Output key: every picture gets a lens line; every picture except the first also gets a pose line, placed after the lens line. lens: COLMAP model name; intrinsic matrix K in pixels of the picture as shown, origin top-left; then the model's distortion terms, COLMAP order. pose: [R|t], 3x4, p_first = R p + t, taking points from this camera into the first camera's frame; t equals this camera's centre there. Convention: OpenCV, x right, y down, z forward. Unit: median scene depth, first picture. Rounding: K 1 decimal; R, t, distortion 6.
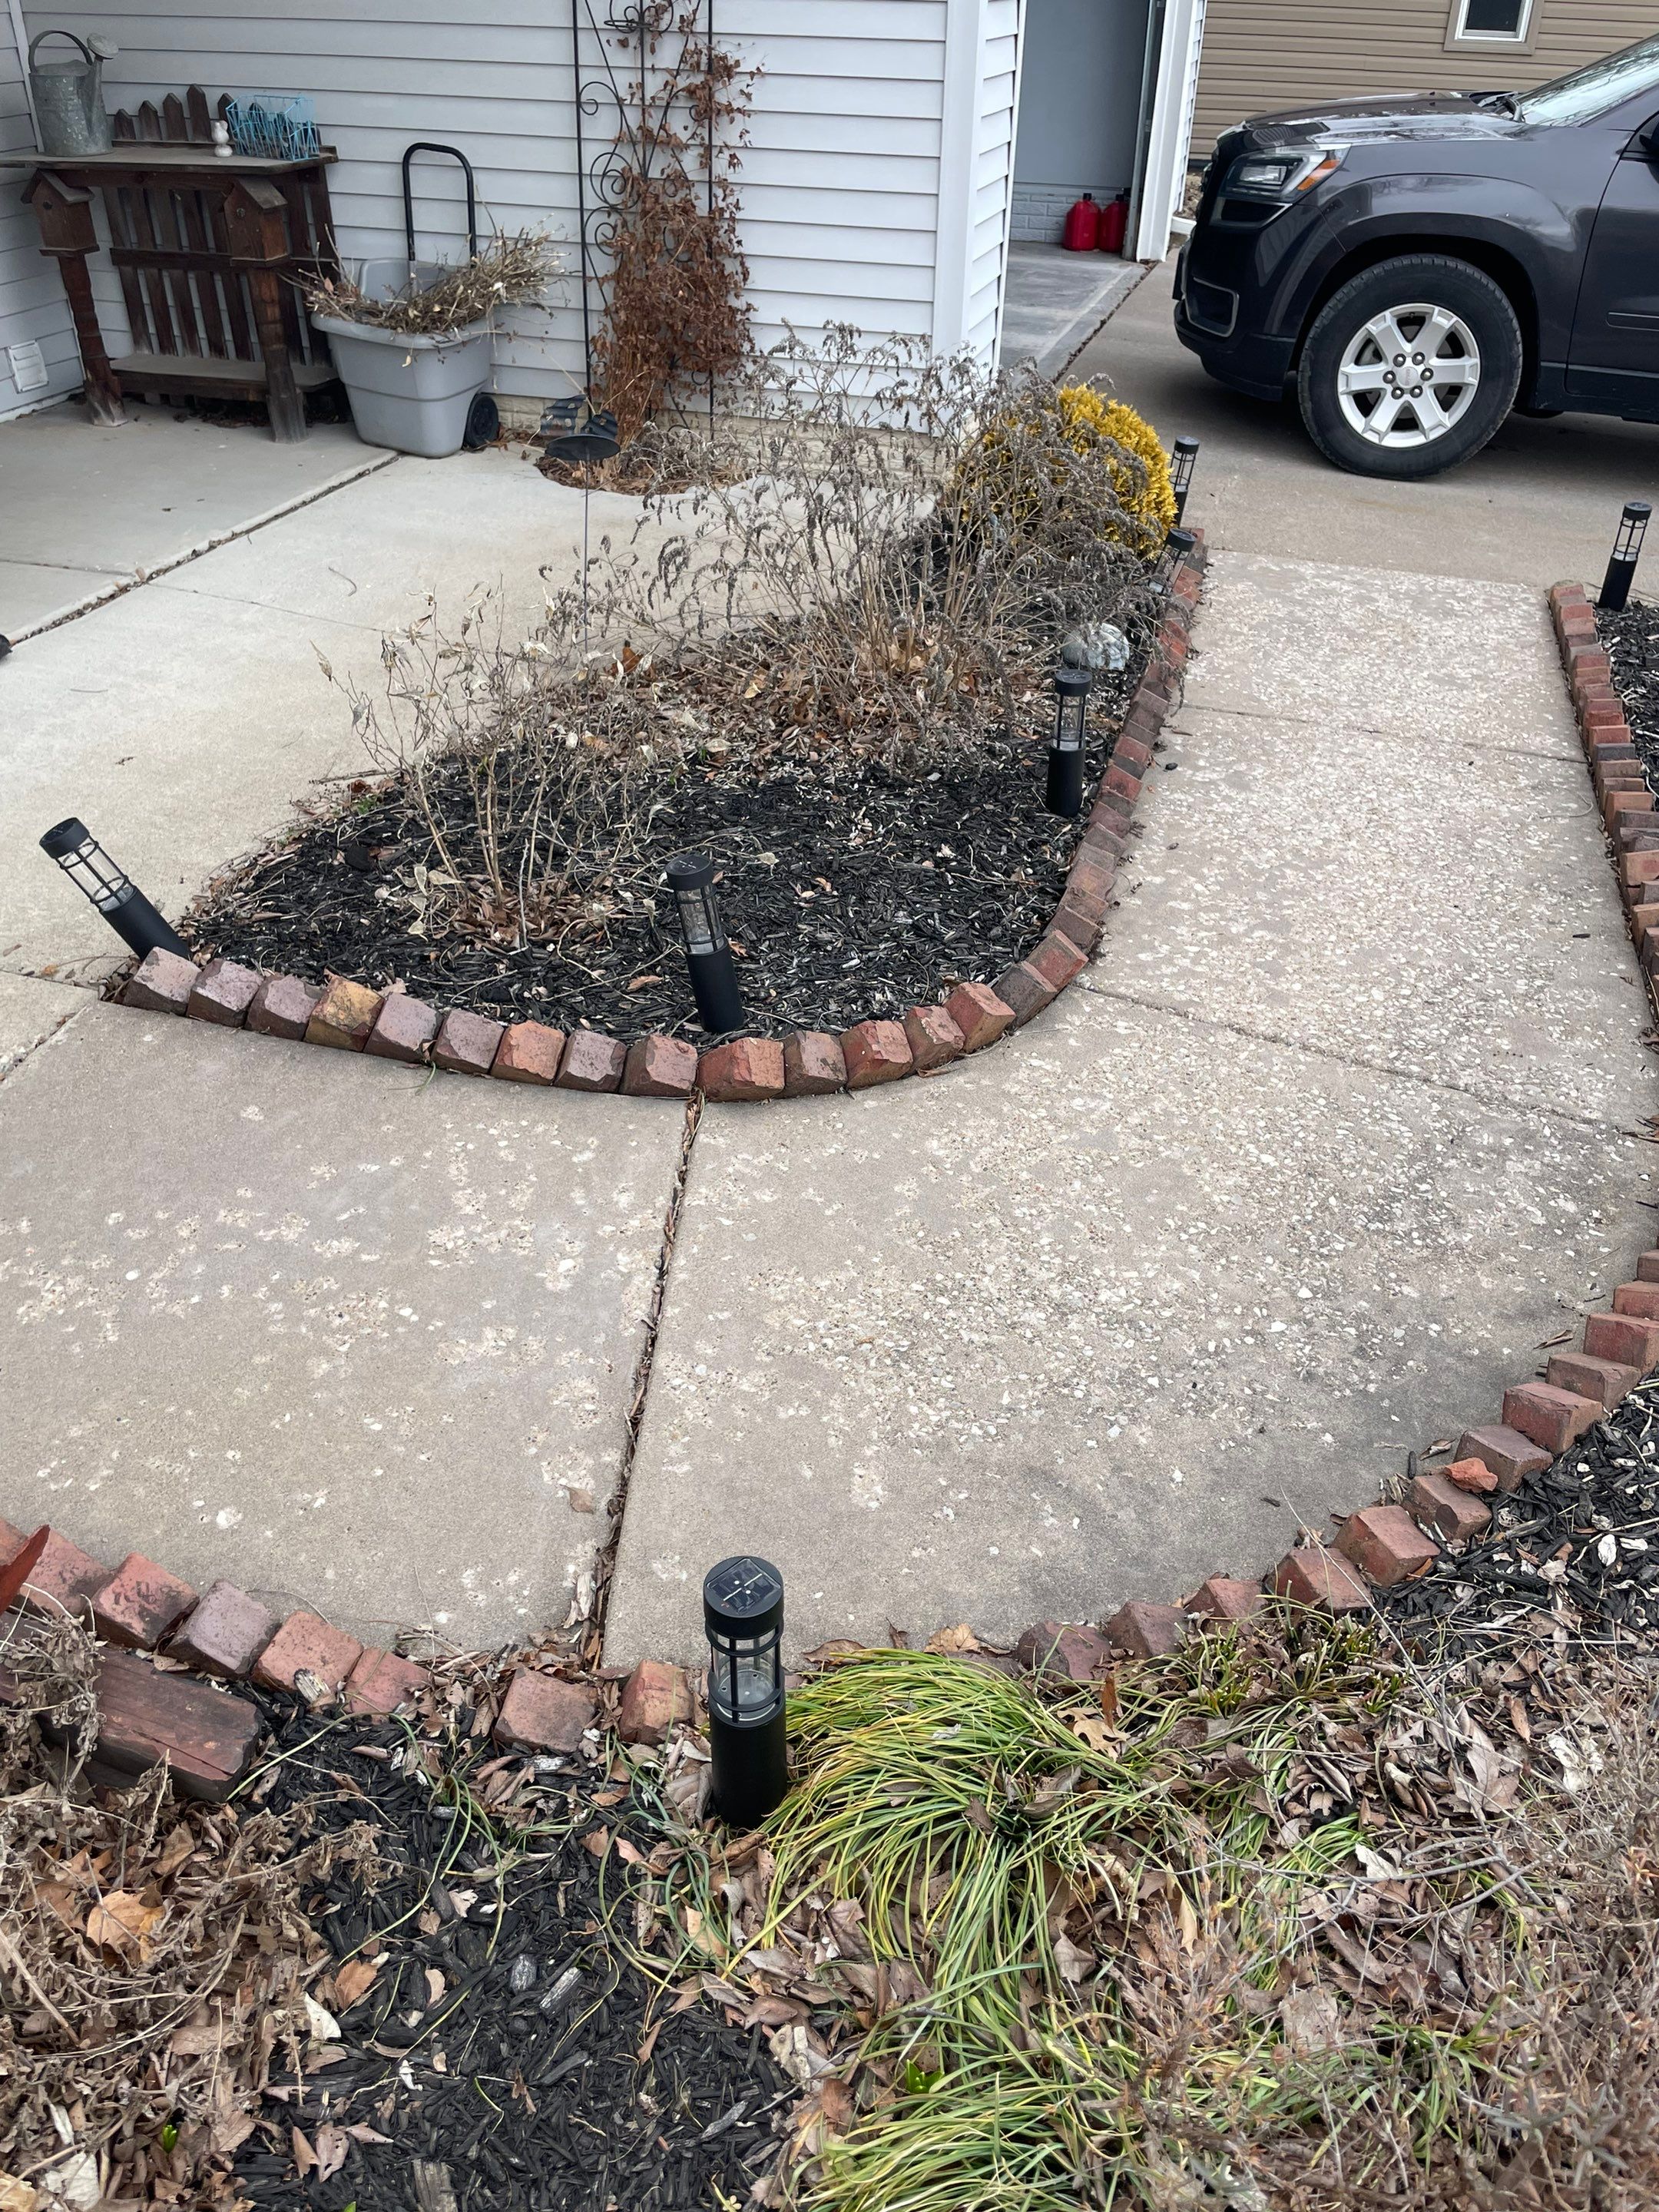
lens RADIAL K [[1685.5, 0, 811.0], [0, 1685.5, 1113.9], [0, 0, 1]] dist [0.069721, -0.089123]
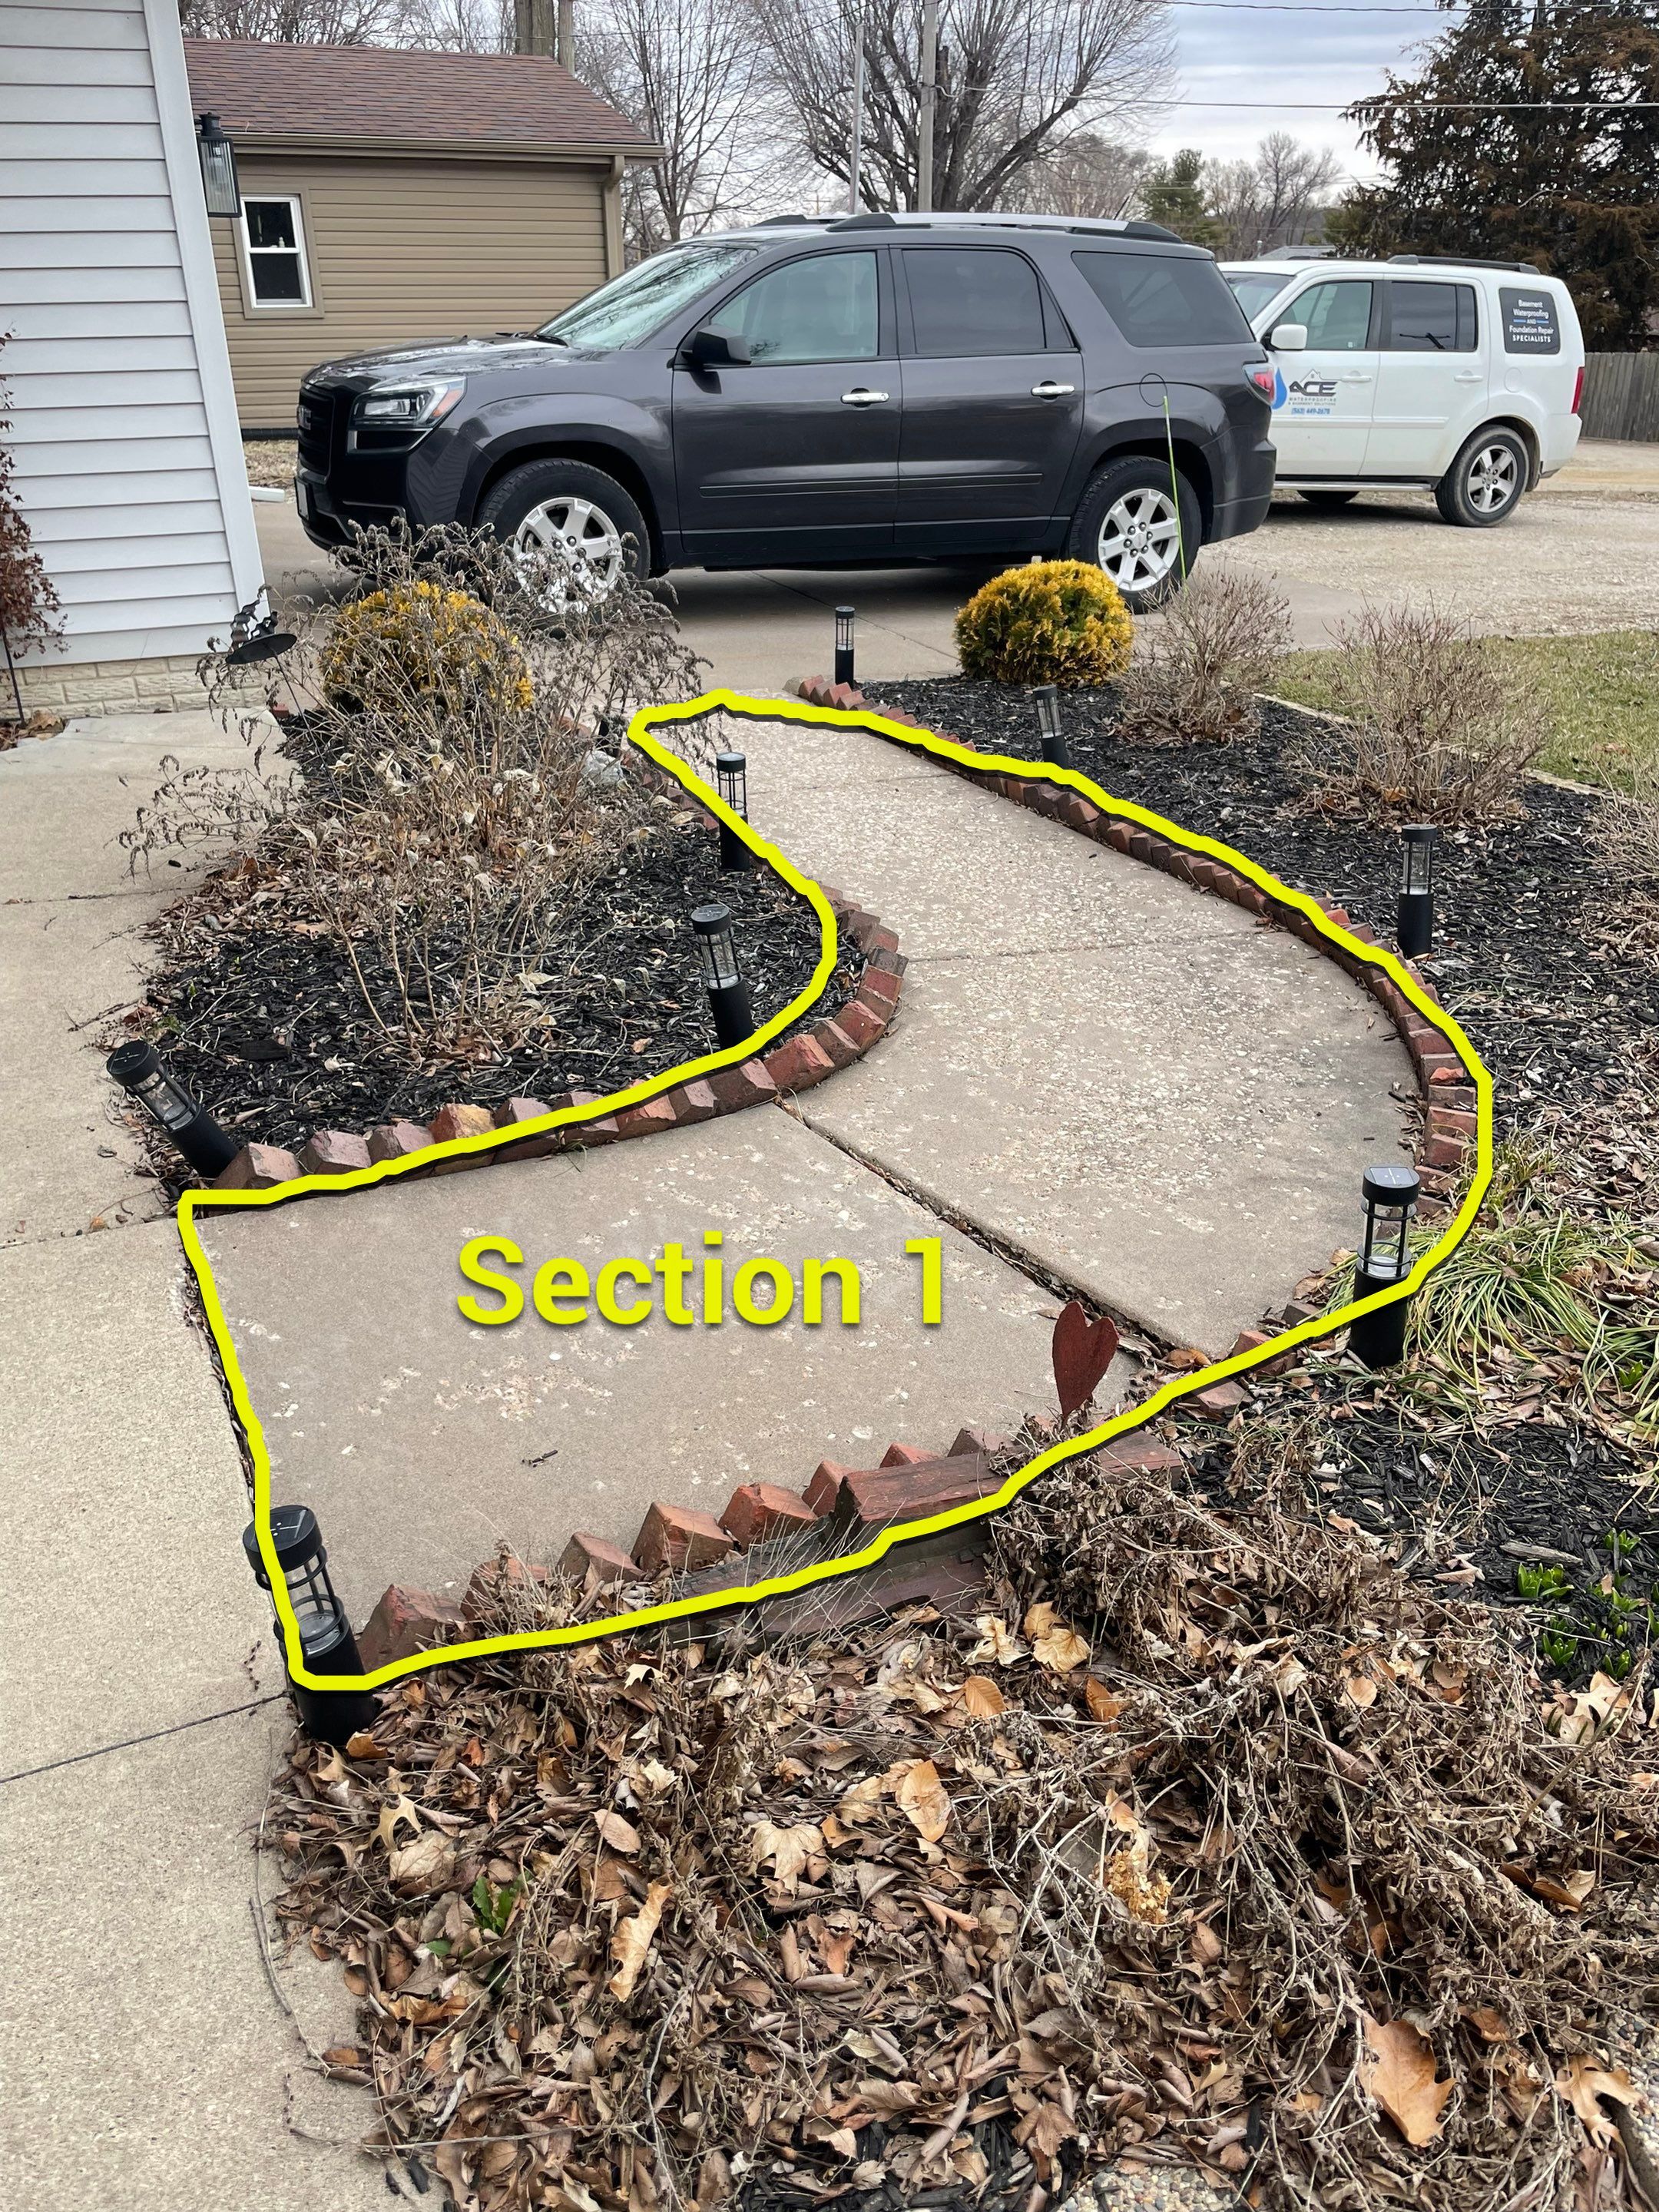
lens RADIAL K [[1652.2, 0, 874.0], [0, 1652.2, 1133.2], [0, 0, 1]] dist [0.047058, -0.046172]
pose [[0.755616, -0.323222, 0.569713, -0.355227], [0.382225, 0.923909, 0.017223, 0.010388], [-0.531929, 0.204745, 0.821663, 0.000914]]
